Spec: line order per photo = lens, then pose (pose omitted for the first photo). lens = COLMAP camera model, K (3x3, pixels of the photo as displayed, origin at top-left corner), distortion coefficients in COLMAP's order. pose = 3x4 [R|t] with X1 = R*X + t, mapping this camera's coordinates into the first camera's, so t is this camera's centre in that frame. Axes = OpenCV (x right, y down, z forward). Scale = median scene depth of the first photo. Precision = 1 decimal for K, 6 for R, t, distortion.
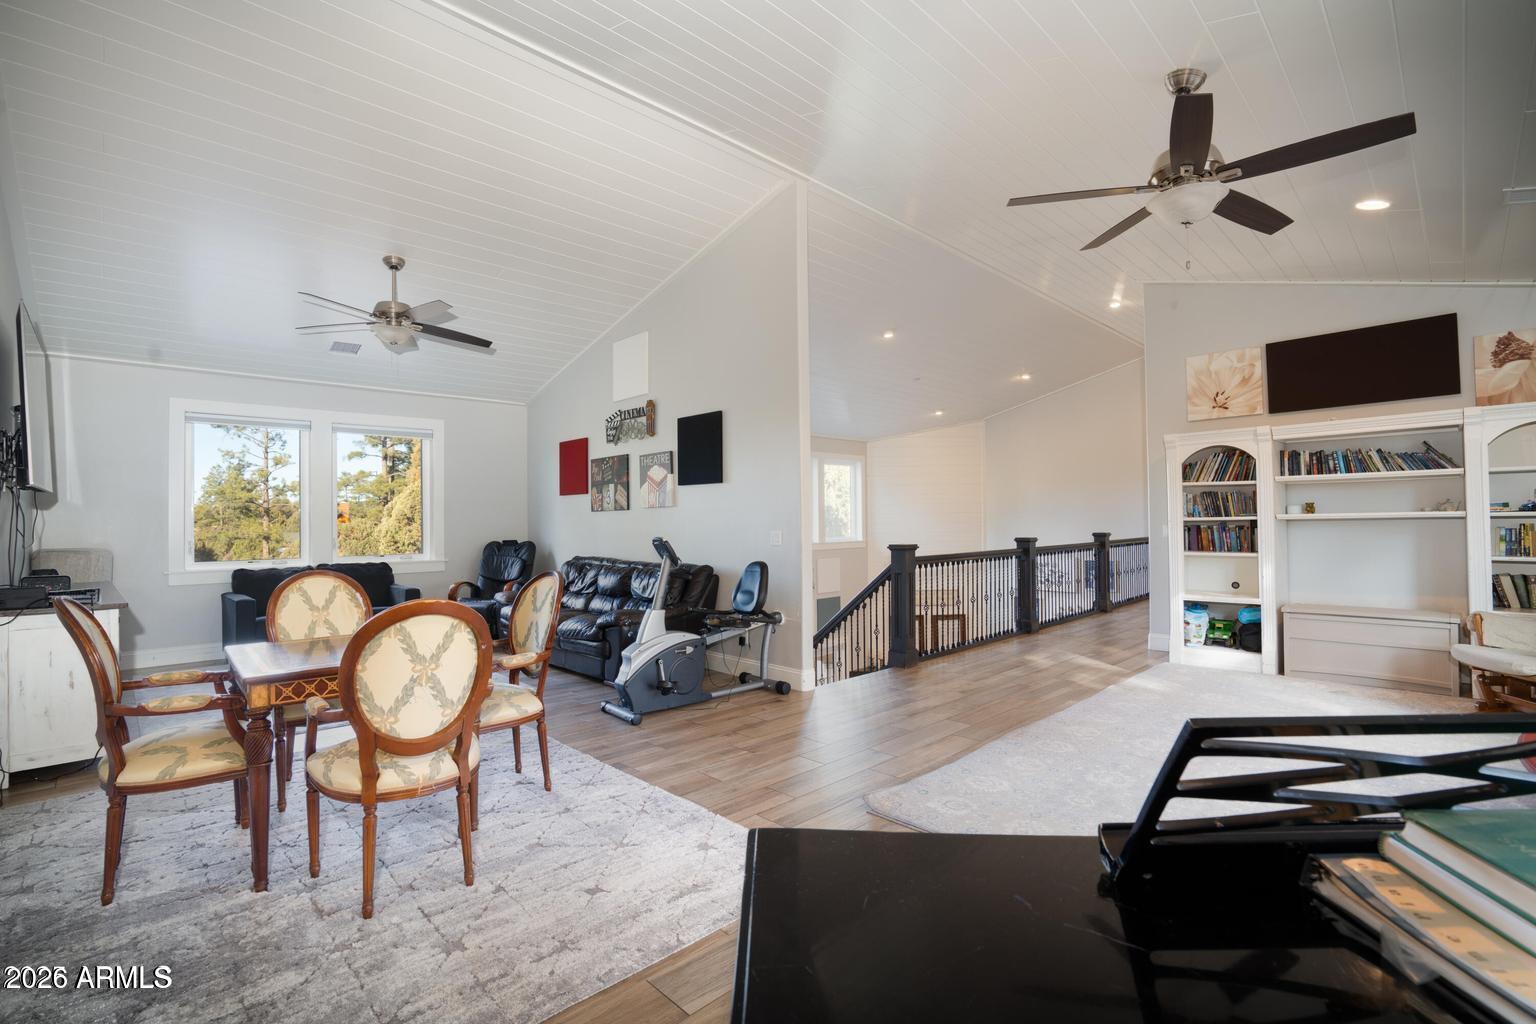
lens RADIAL K [[703.3, 0, 782.3], [0, 703.3, 502.3], [0, 0, 1]] dist [-0.058347, 0.020878]
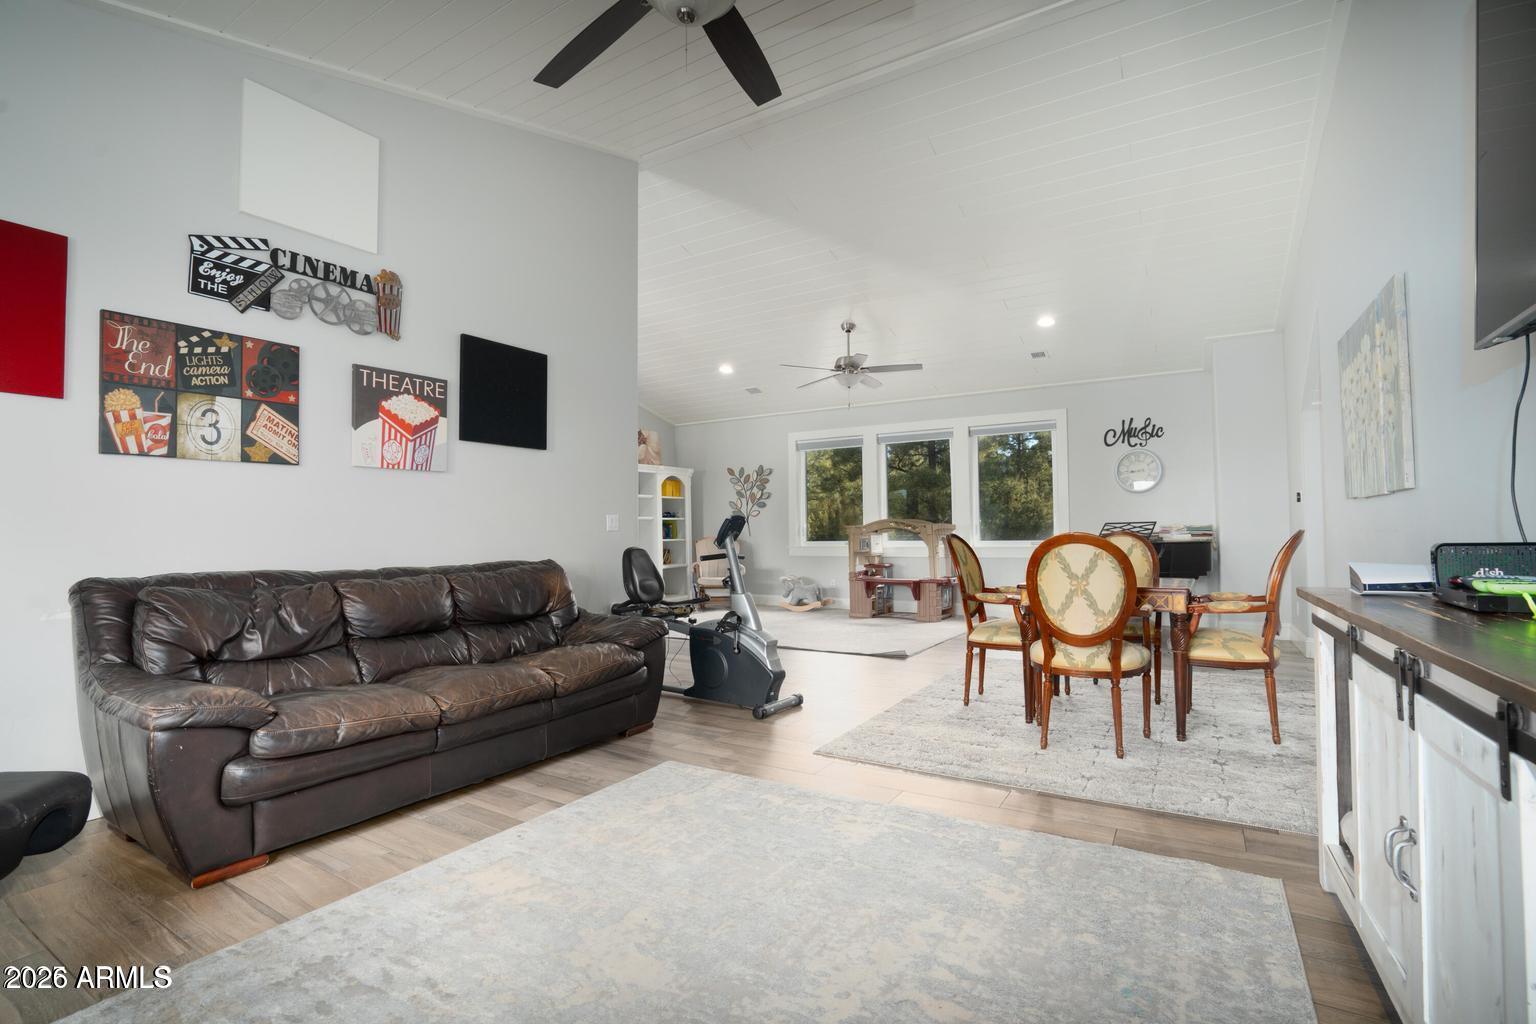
lens RADIAL K [[703.3, 0, 767.0], [0, 703.3, 516.0], [0, 0, 1]] dist [-0.058347, 0.020878]
pose [[-0.232055, 0.041432, 0.971820, -0.743381], [-0.005361, 0.999023, -0.043872, 0.063517], [-0.972688, -0.015391, -0.231606, 0.808943]]
